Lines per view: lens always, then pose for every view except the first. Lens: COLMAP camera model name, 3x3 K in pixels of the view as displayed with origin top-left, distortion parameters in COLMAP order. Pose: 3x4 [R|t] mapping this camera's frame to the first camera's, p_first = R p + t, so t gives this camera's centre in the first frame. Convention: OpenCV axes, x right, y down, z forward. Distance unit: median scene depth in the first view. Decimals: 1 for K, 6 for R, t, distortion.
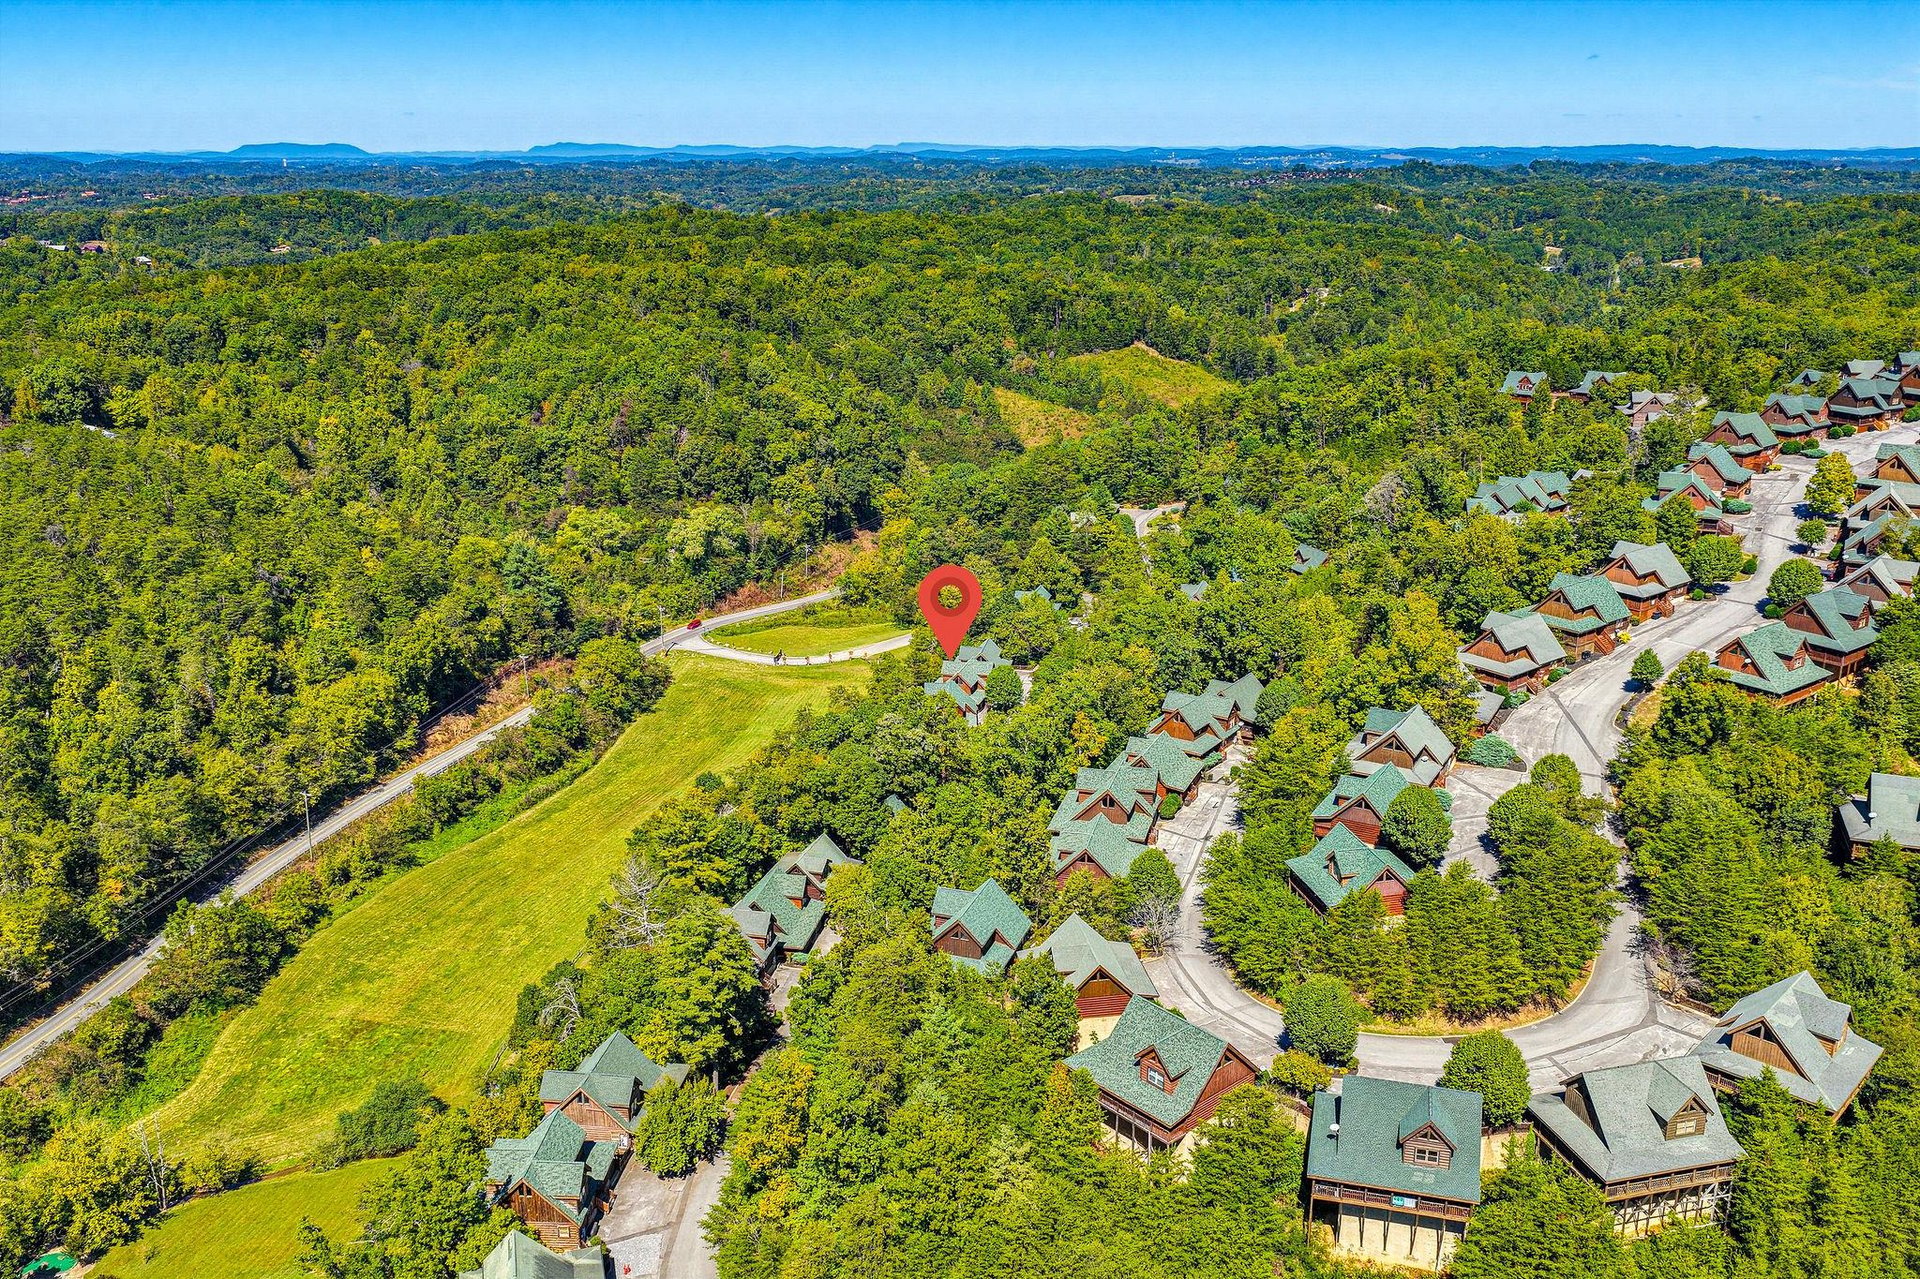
lens RADIAL K [[1600.4, 0, 959.8], [0, 1600.4, 638.7], [0, 0, 1]] dist [-0.000281, 0.010000]
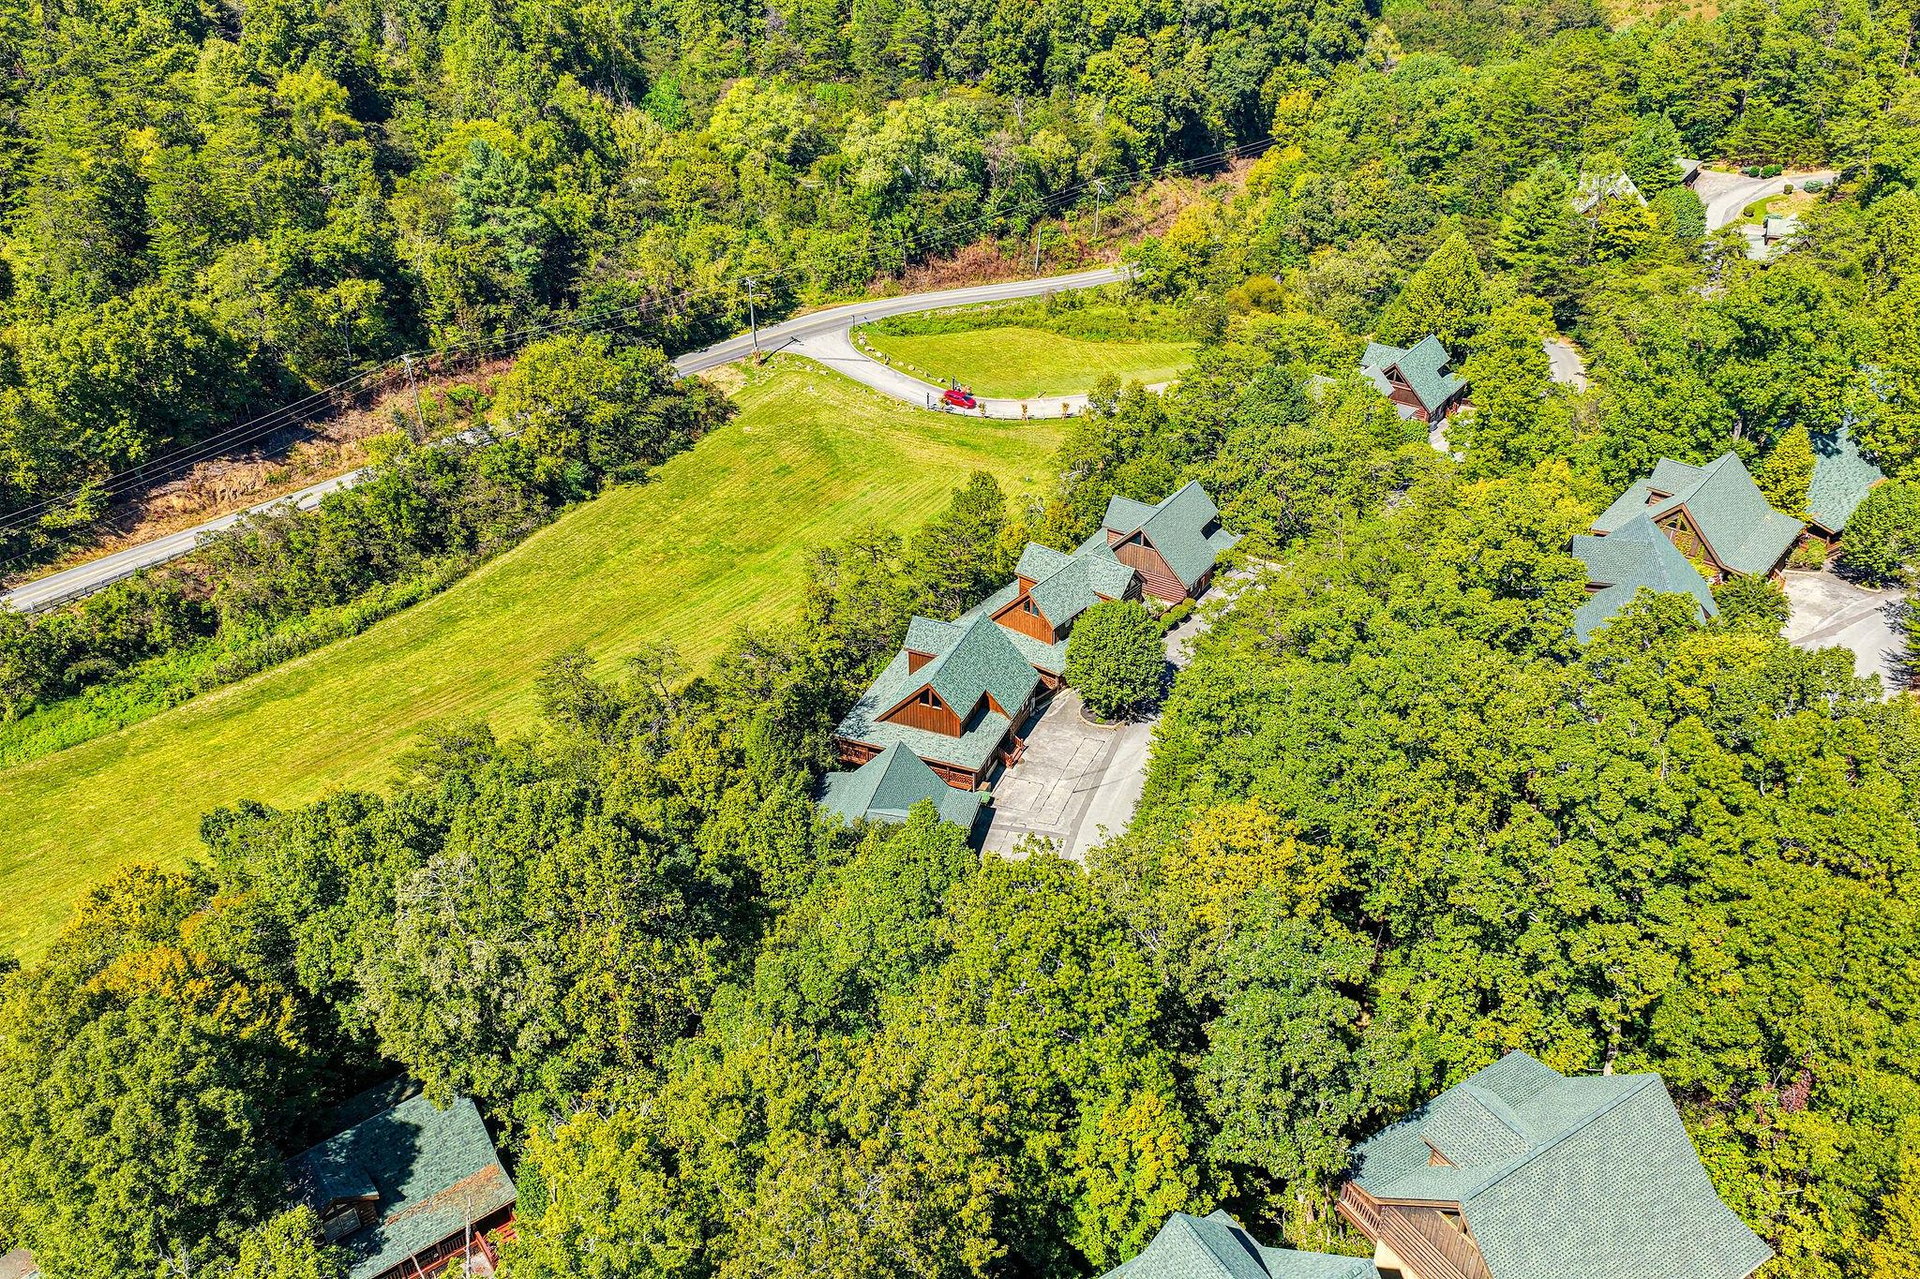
lens RADIAL K [[1600.4, 0, 959.9], [0, 1600.4, 639.1], [0, 0, 1]] dist [-0.000281, 0.010000]
pose [[0.921585, 0.202514, -0.331162, 0.086317], [-0.110994, 0.954983, 0.275113, -0.055279], [0.371968, -0.216783, 0.902577, 0.428305]]
